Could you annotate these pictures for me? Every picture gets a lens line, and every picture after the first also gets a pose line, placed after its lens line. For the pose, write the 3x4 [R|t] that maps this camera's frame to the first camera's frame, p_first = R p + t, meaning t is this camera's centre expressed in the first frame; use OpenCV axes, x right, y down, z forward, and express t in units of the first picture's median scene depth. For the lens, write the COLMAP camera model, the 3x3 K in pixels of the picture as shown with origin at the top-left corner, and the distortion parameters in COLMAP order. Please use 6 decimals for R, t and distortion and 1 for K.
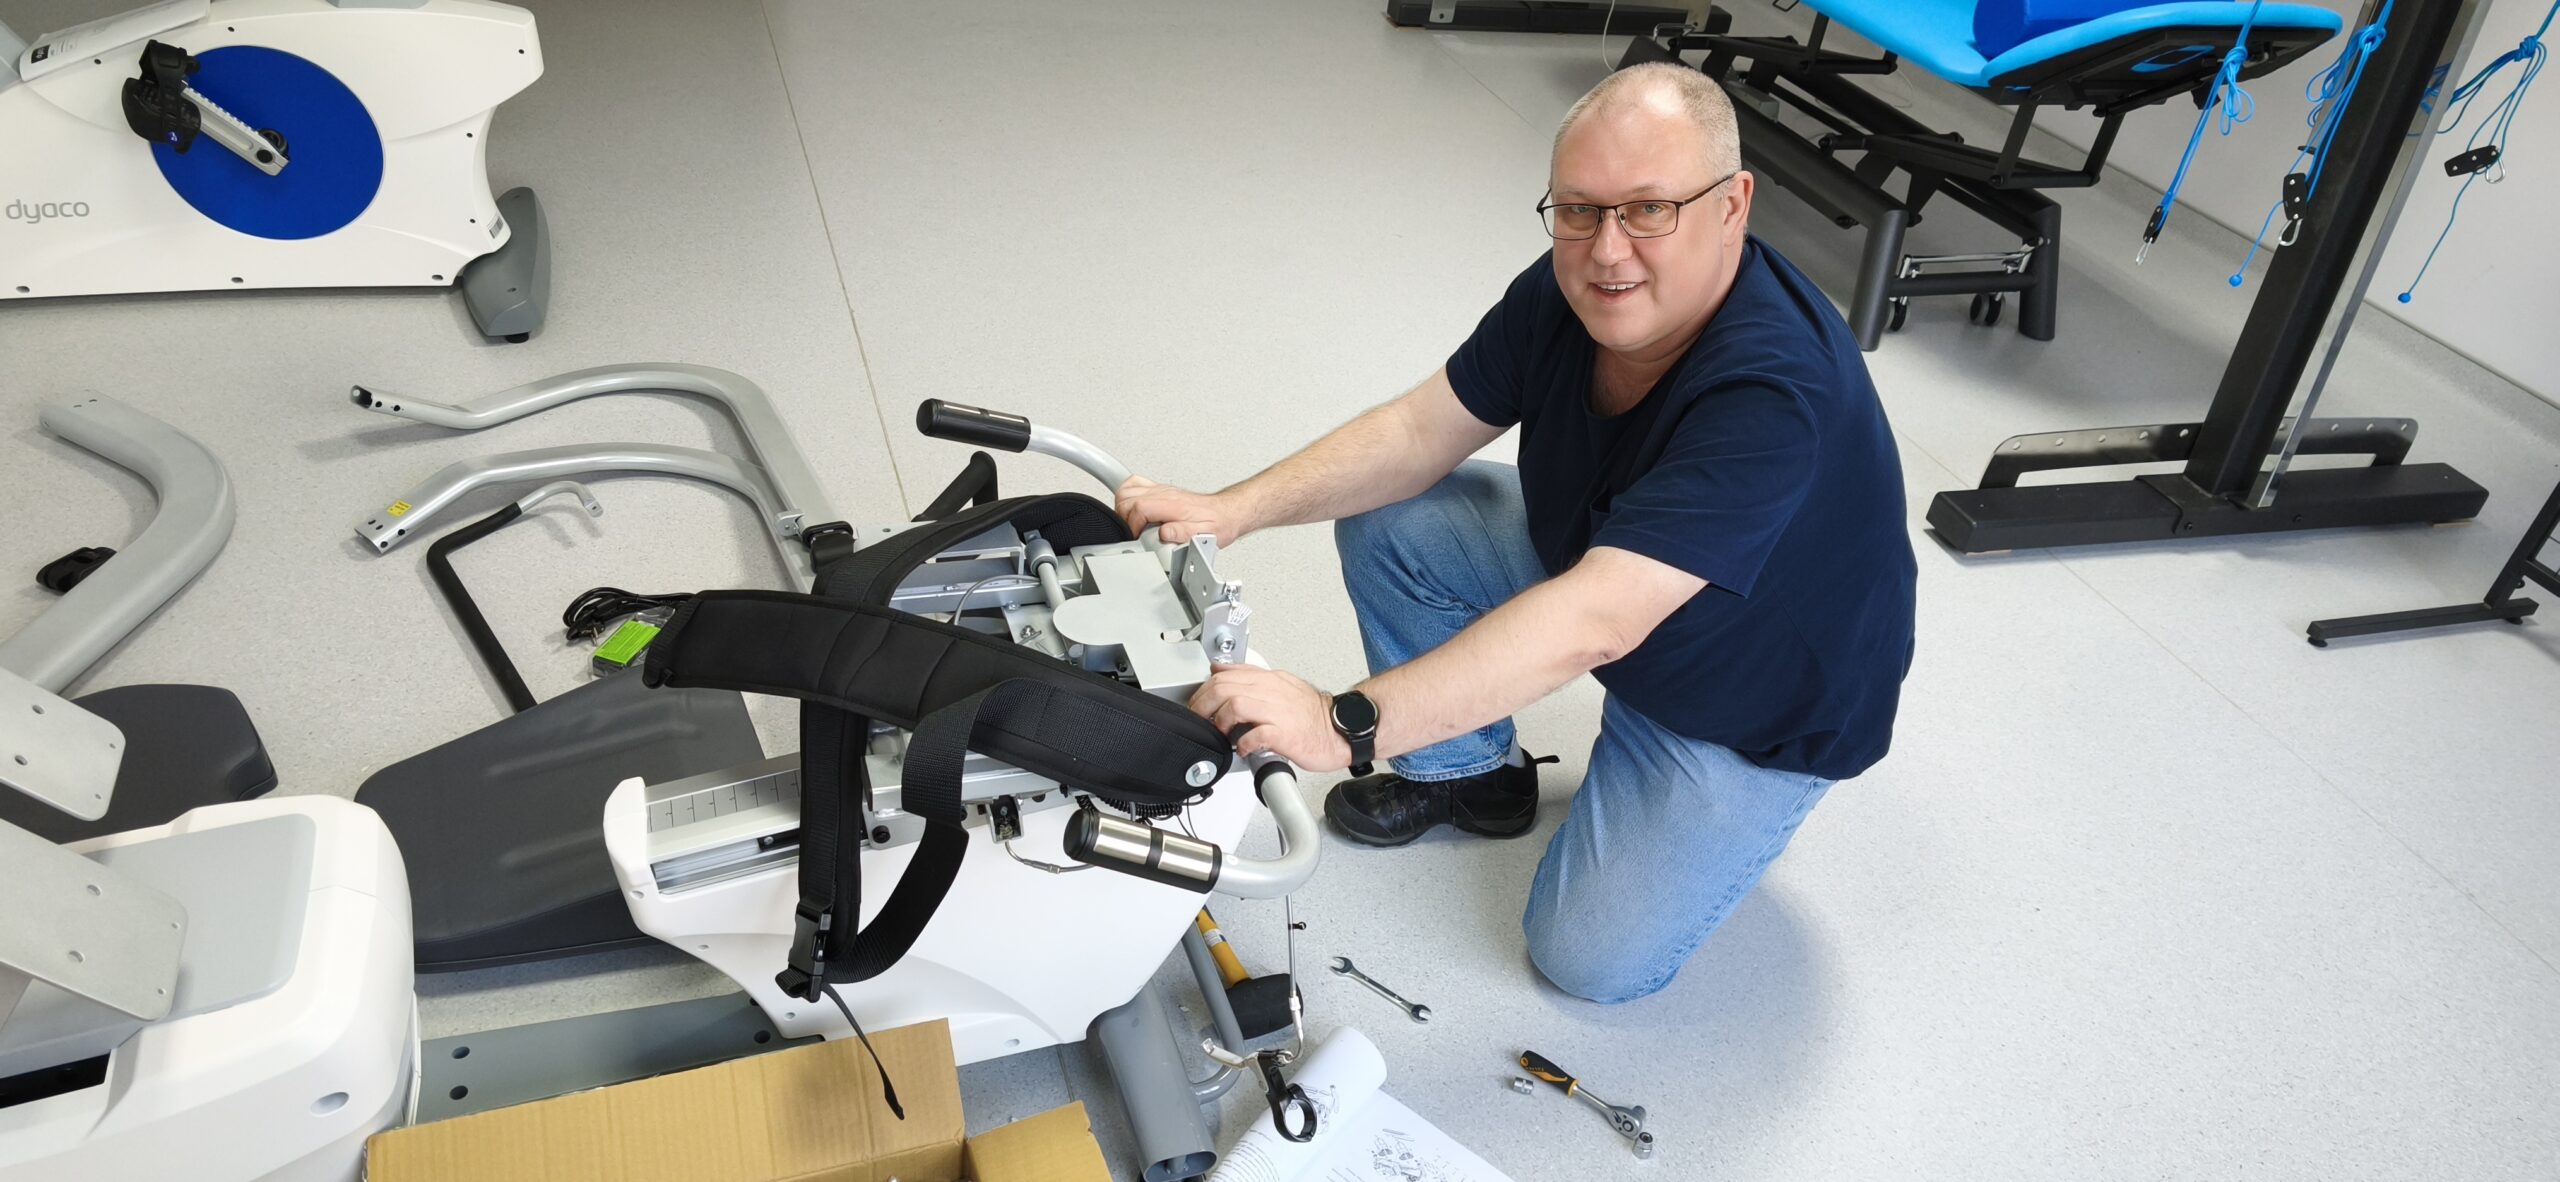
lens RADIAL K [[1724.5, 0, 1265.9], [0, 1724.5, 604.2], [0, 0, 1]] dist [0.041973, -0.017973]
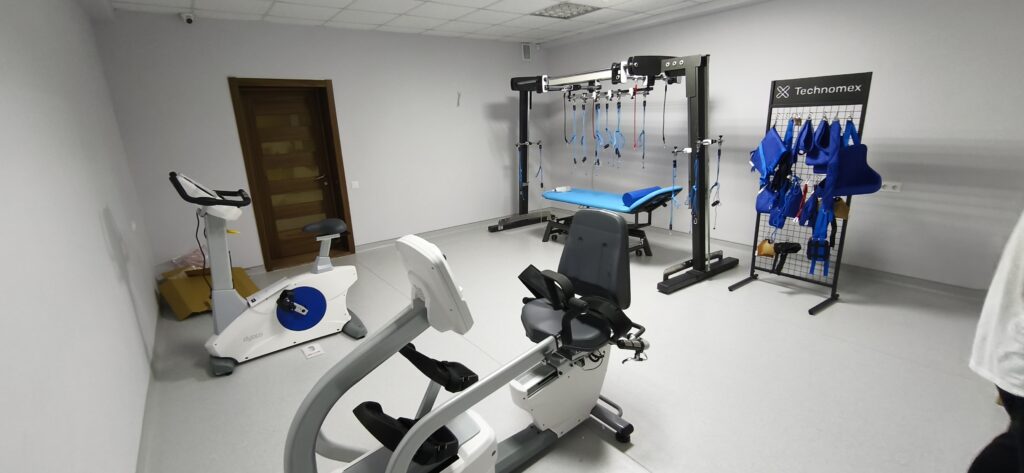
lens RADIAL K [[450.2, 0, 507.1], [0, 450.2, 238.5], [0, 0, 1]] dist [-0.014883, 0.000513]
pose [[0.935494, -0.235044, 0.263827, -0.327494], [0.308405, 0.907550, -0.285026, 0.053154], [-0.172443, 0.348005, 0.921496, -0.173336]]
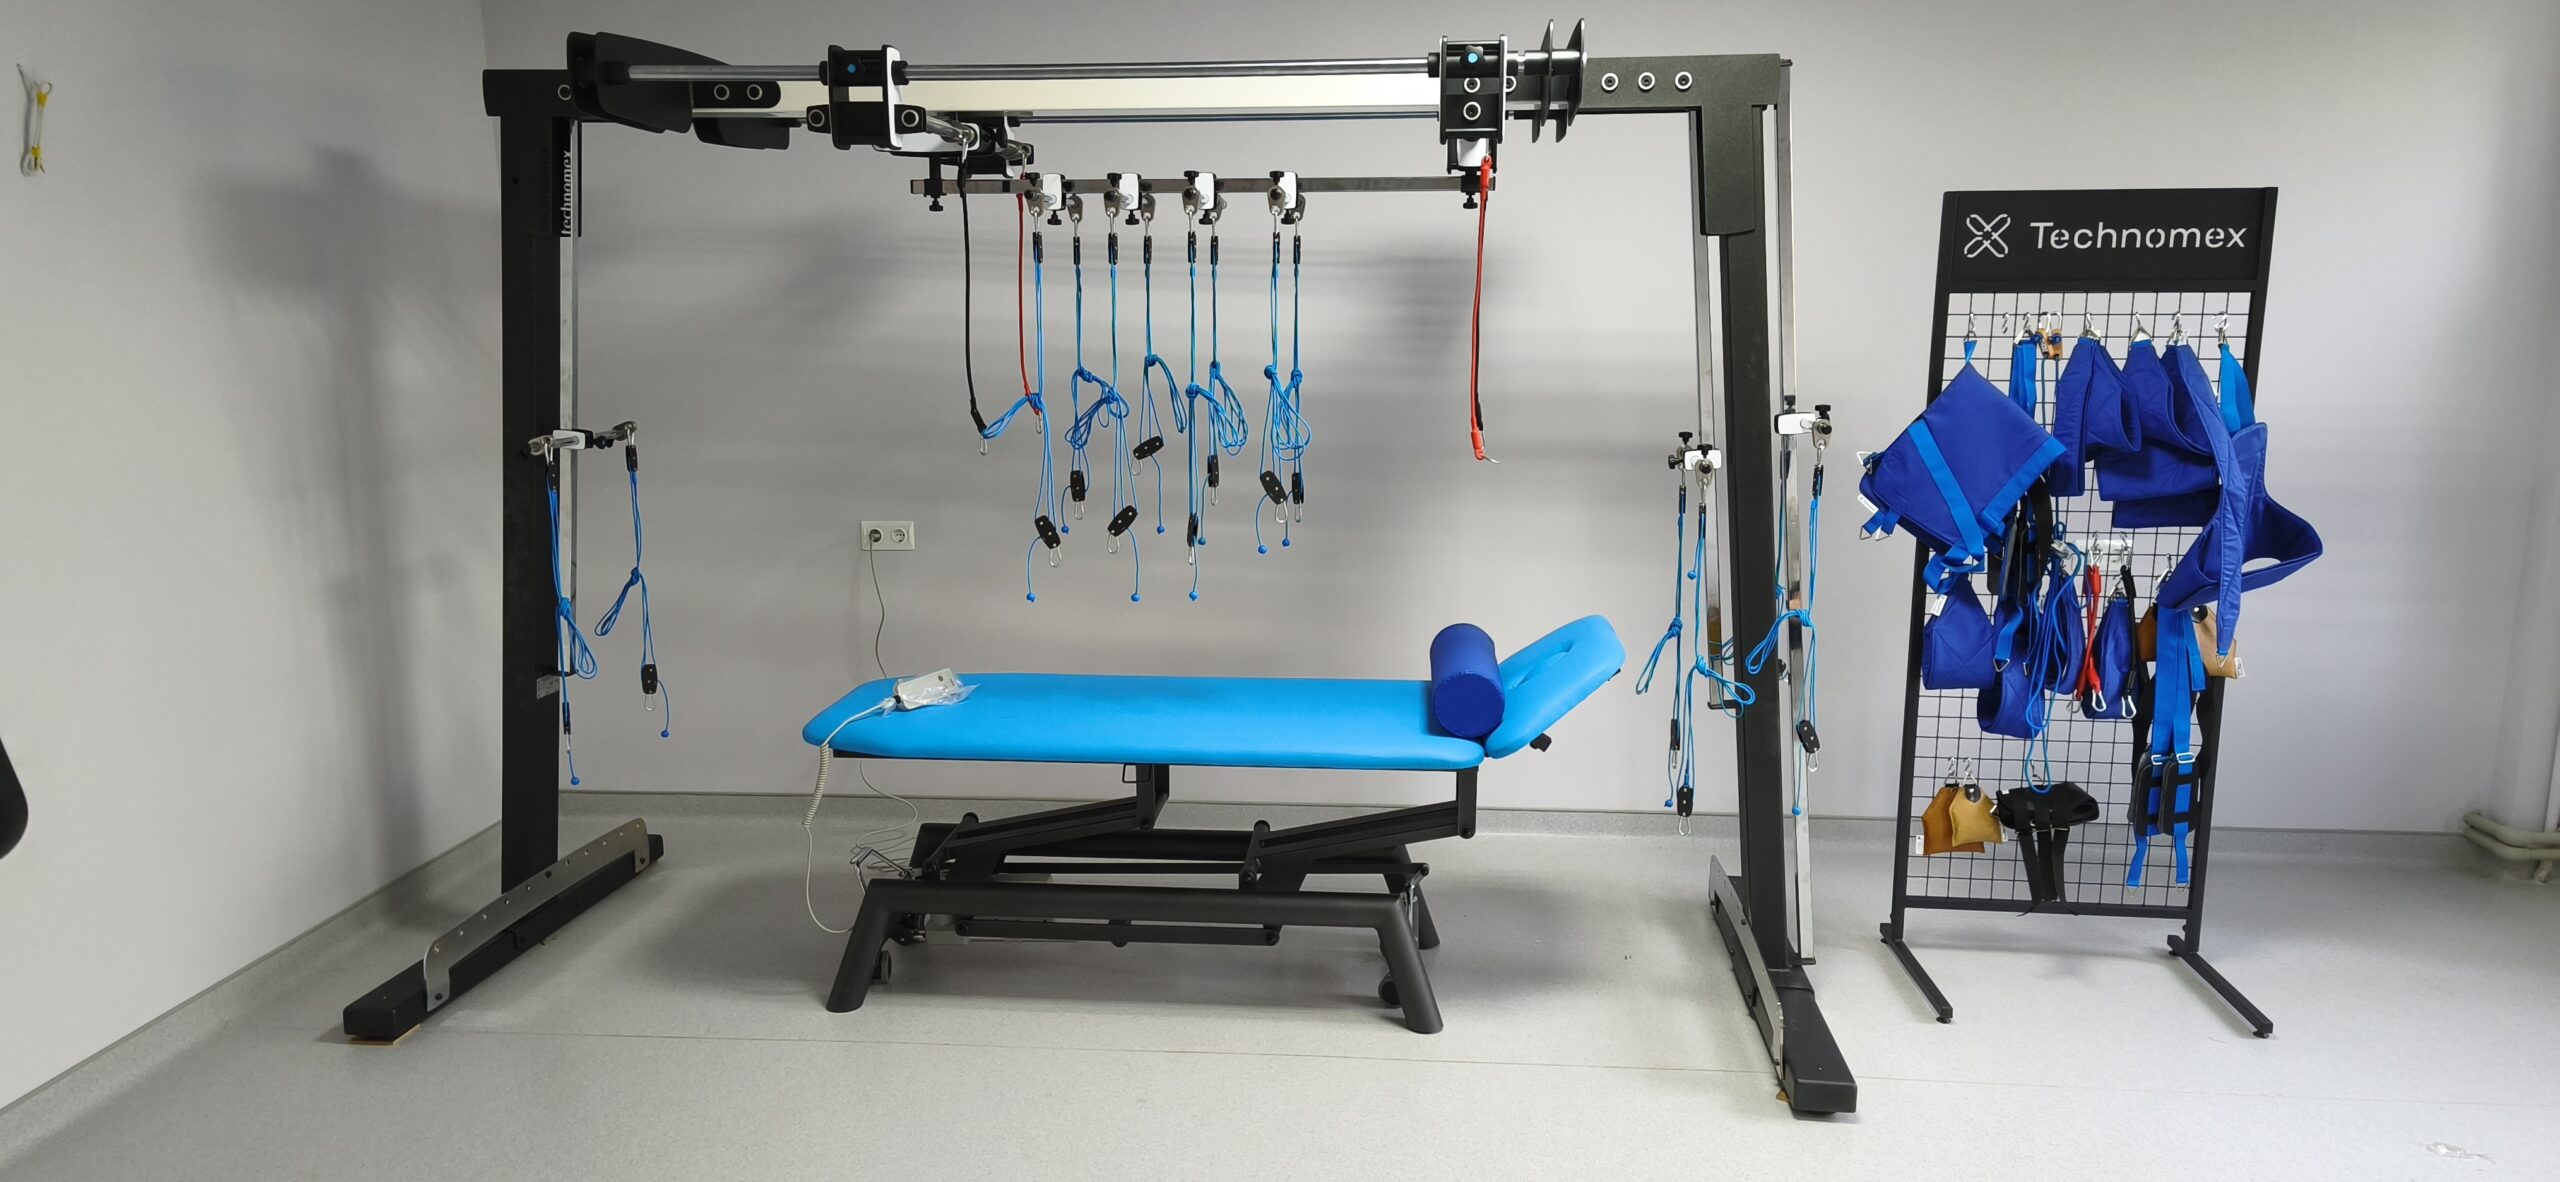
lens RADIAL K [[1724.5, 0, 1277.7], [0, 1724.5, 584.9], [0, 0, 1]] dist [0.041973, -0.017973]
pose [[0.362425, -0.267772, 0.892718, -0.589987], [0.563632, 0.825810, 0.018880, -0.502912], [-0.742272, 0.496322, 0.450219, 0.582593]]
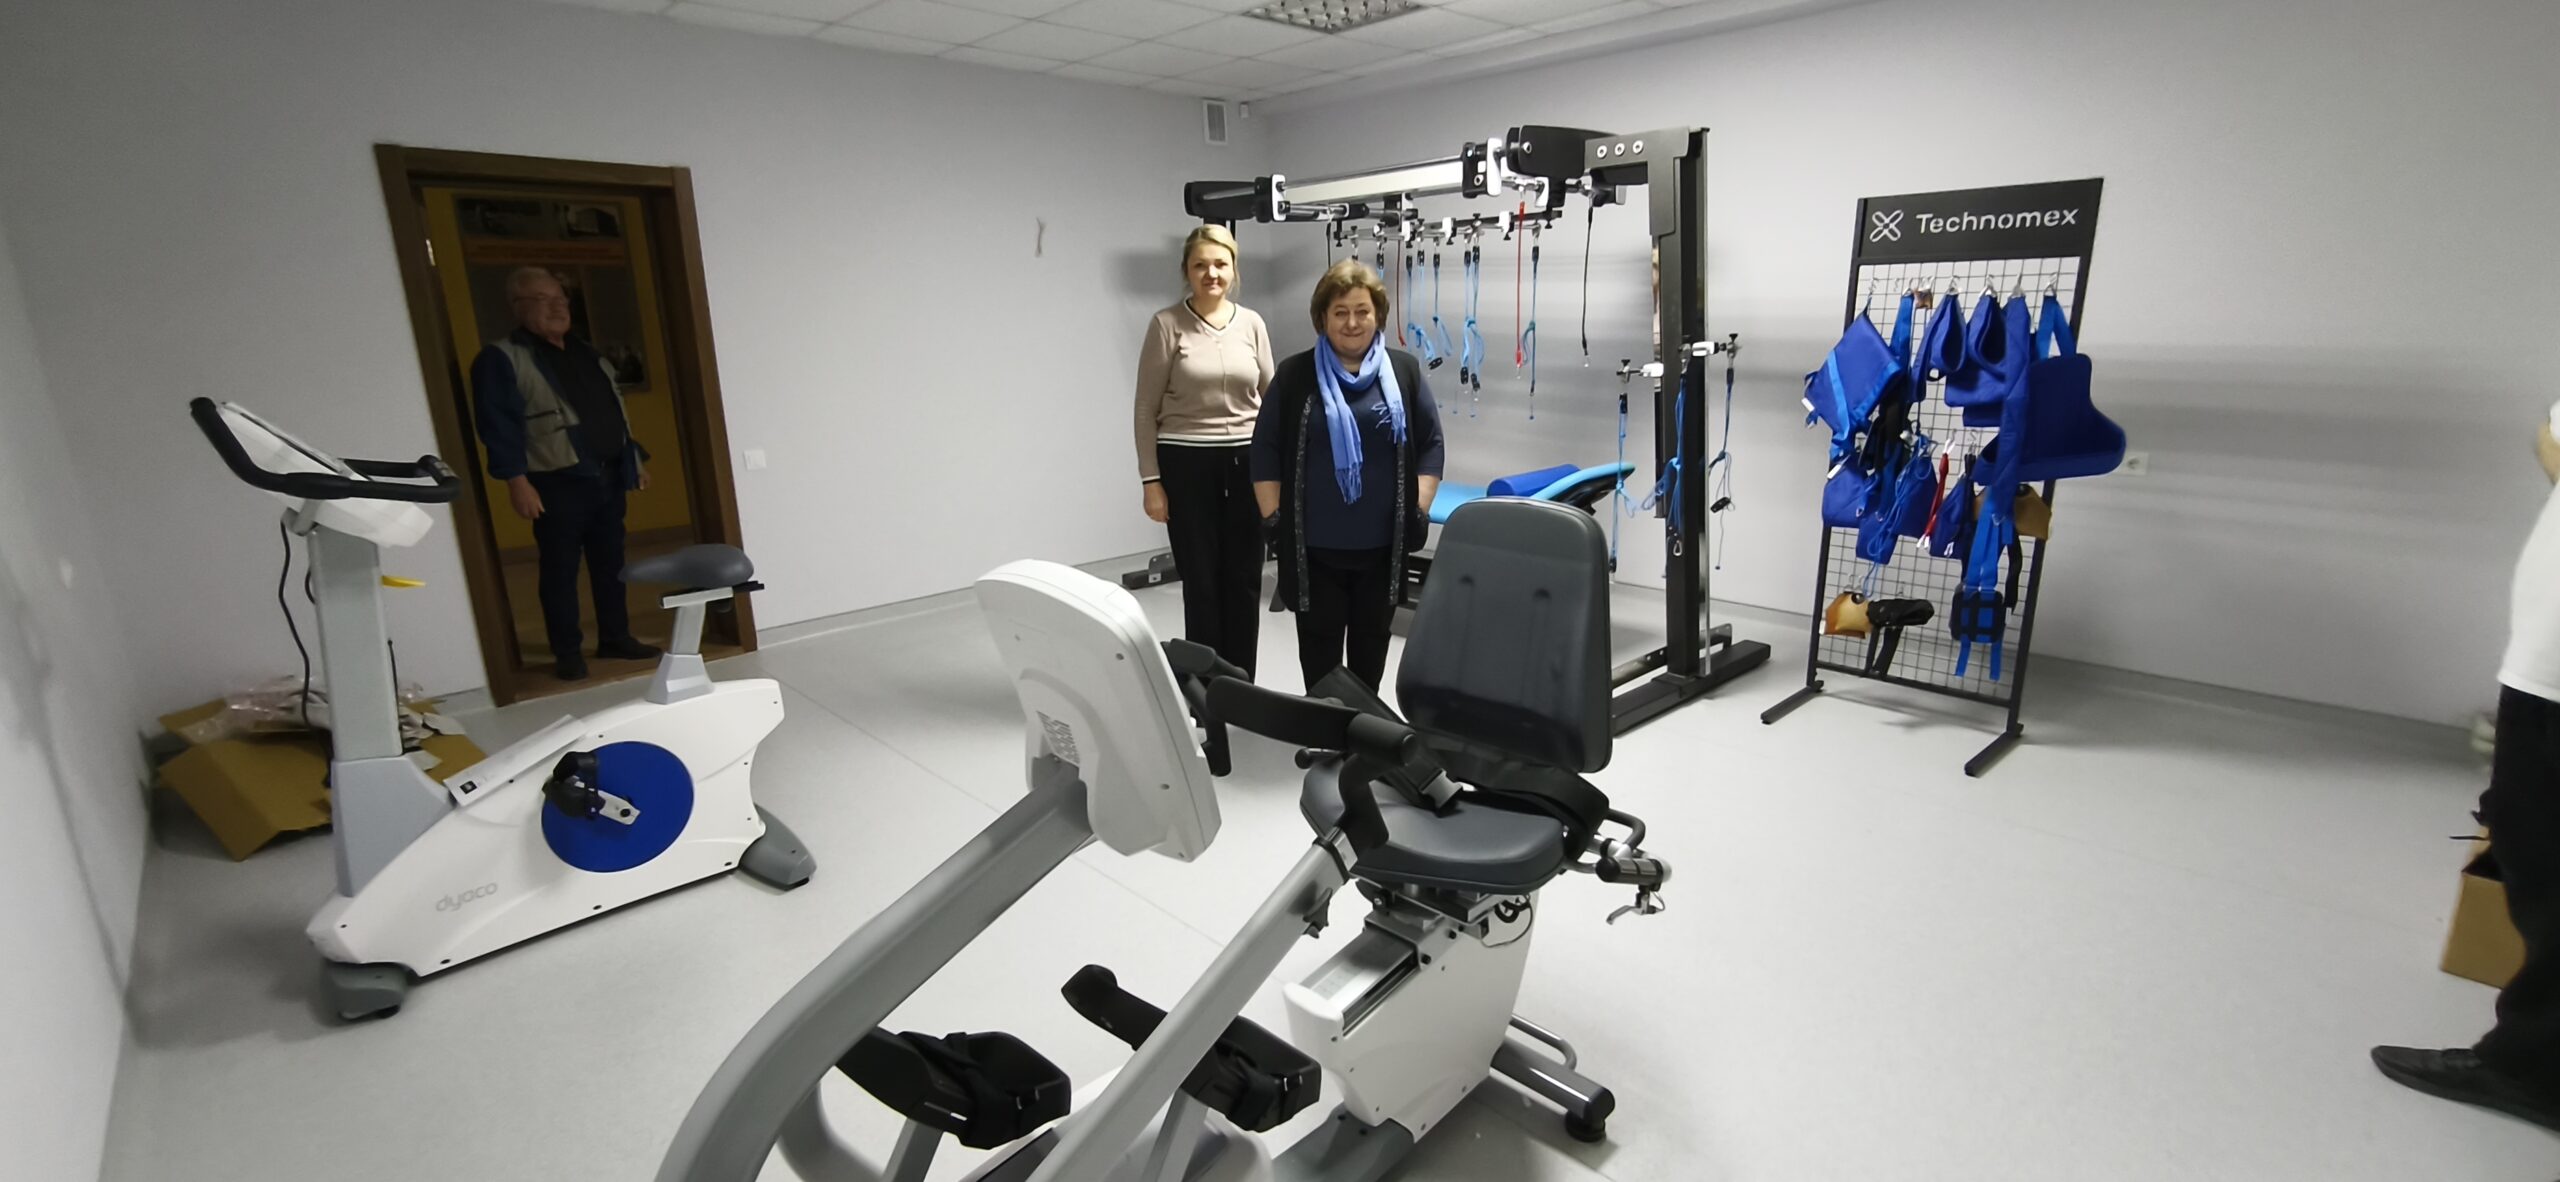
lens RADIAL K [[1125.4, 0, 1280.1], [0, 1125.4, 594.2], [0, 0, 1]] dist [-0.014883, 0.000513]
pose [[0.888285, -0.240736, 0.391146, -0.378626], [0.356625, 0.898177, -0.257093, 0.020036], [-0.289427, 0.367864, 0.883690, -0.070993]]
